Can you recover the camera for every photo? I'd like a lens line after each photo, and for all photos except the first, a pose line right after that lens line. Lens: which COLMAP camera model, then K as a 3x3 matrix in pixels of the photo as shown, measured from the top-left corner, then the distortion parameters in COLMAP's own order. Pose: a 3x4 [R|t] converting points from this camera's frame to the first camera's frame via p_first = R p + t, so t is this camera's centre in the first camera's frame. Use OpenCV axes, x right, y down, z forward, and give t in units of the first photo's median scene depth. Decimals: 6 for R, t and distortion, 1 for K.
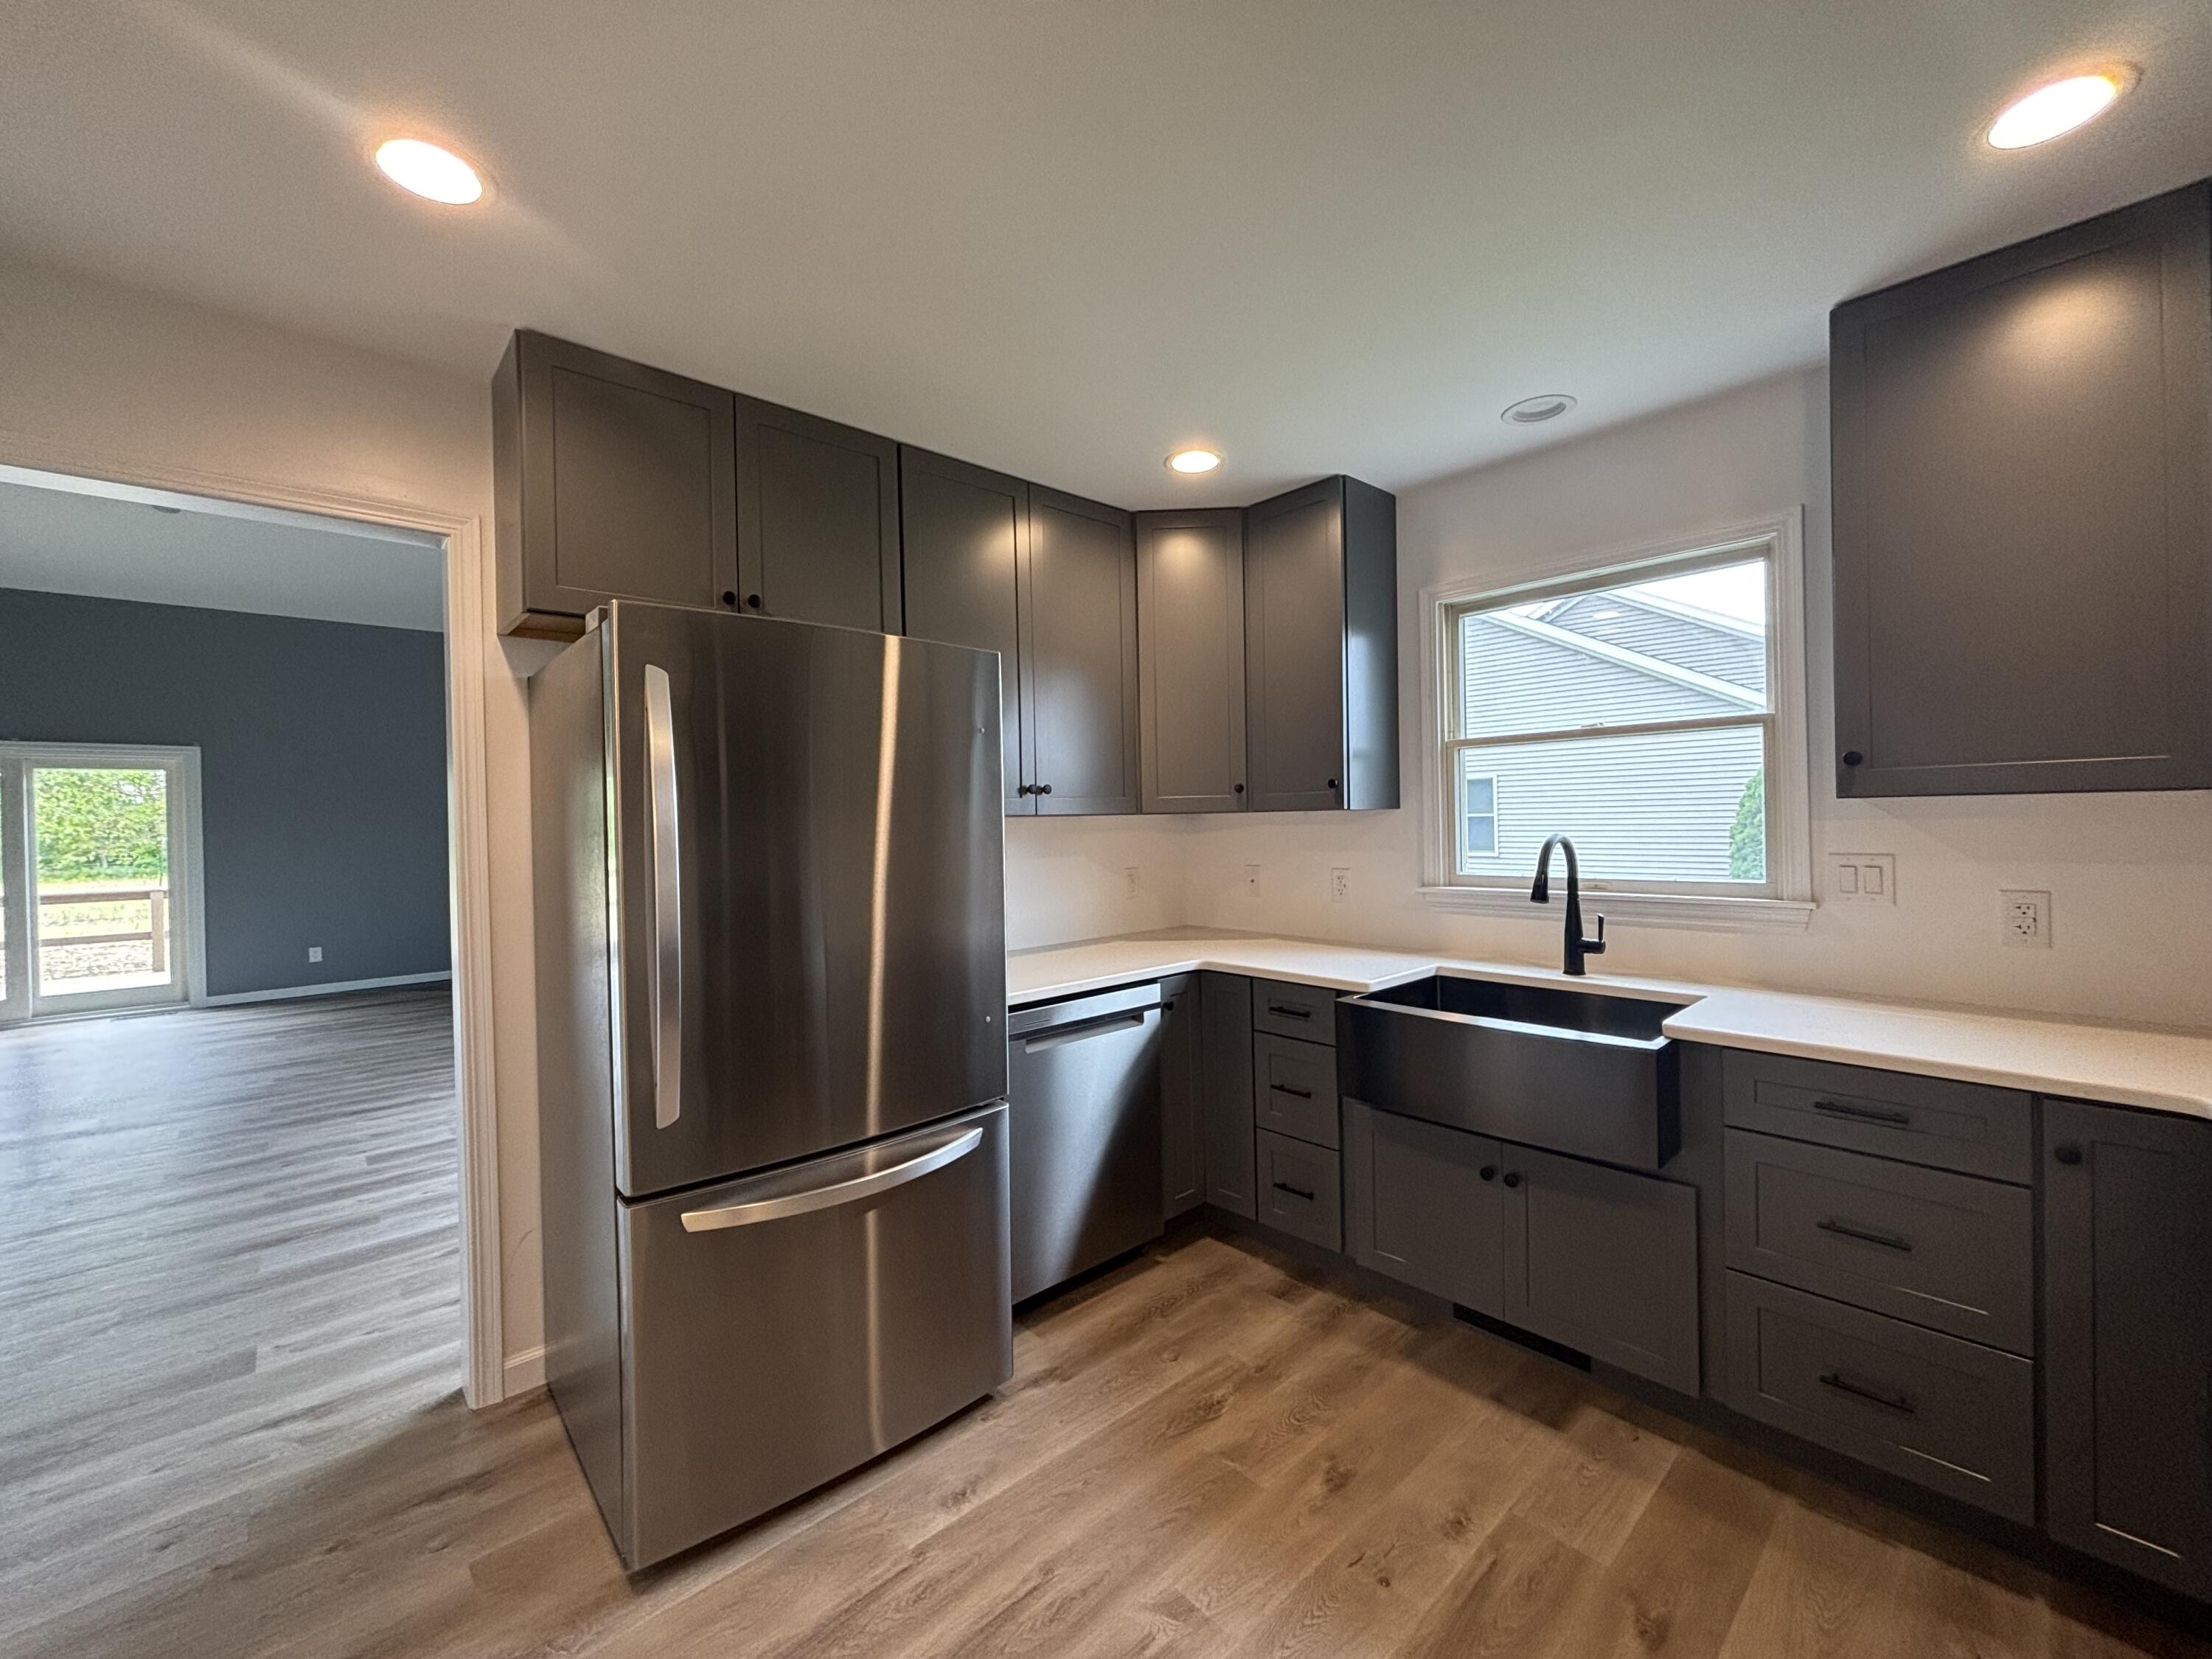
lens RADIAL K [[892.4, 0, 1106.0], [0, 892.4, 829.5], [0, 0, 1]] dist [-0.003029, -0.000076]
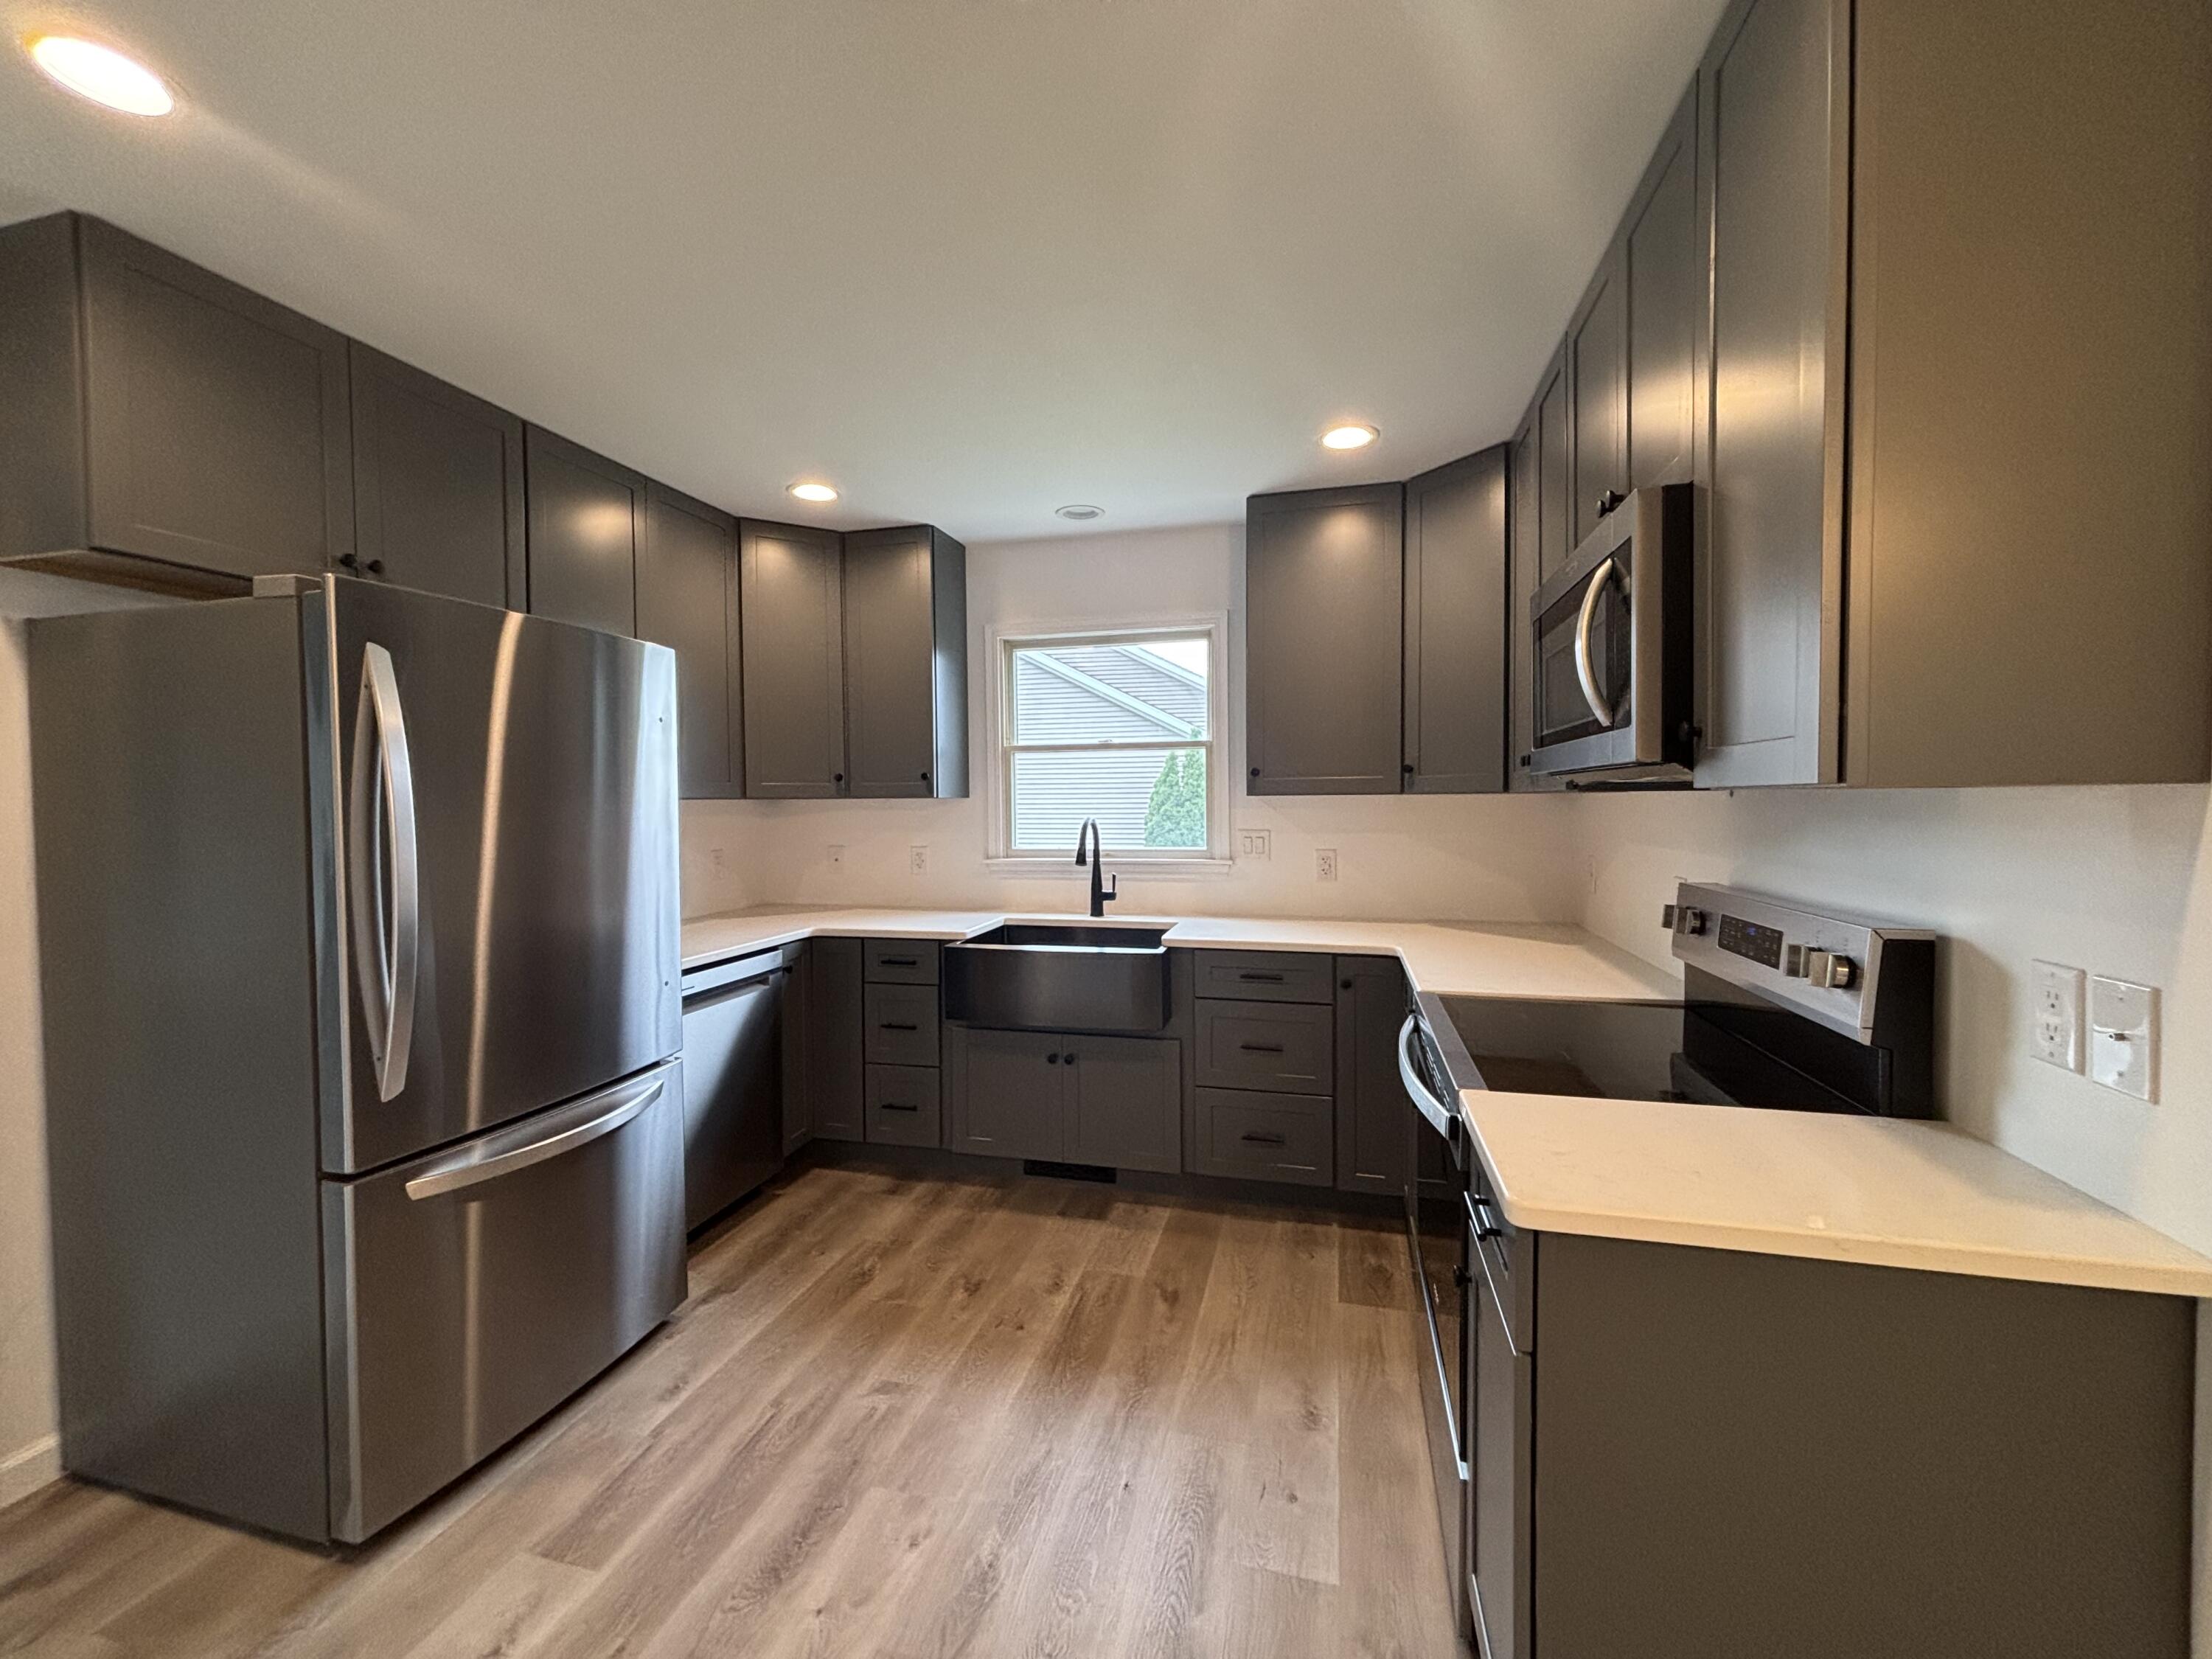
lens RADIAL K [[892.4, 0, 1106.0], [0, 892.4, 829.5], [0, 0, 1]] dist [-0.003029, -0.000076]
pose [[0.836840, -0.004059, 0.547432, -0.254915], [-0.003187, 0.999919, 0.012285, 0.007276], [-0.547438, -0.012025, 0.836760, -0.203544]]
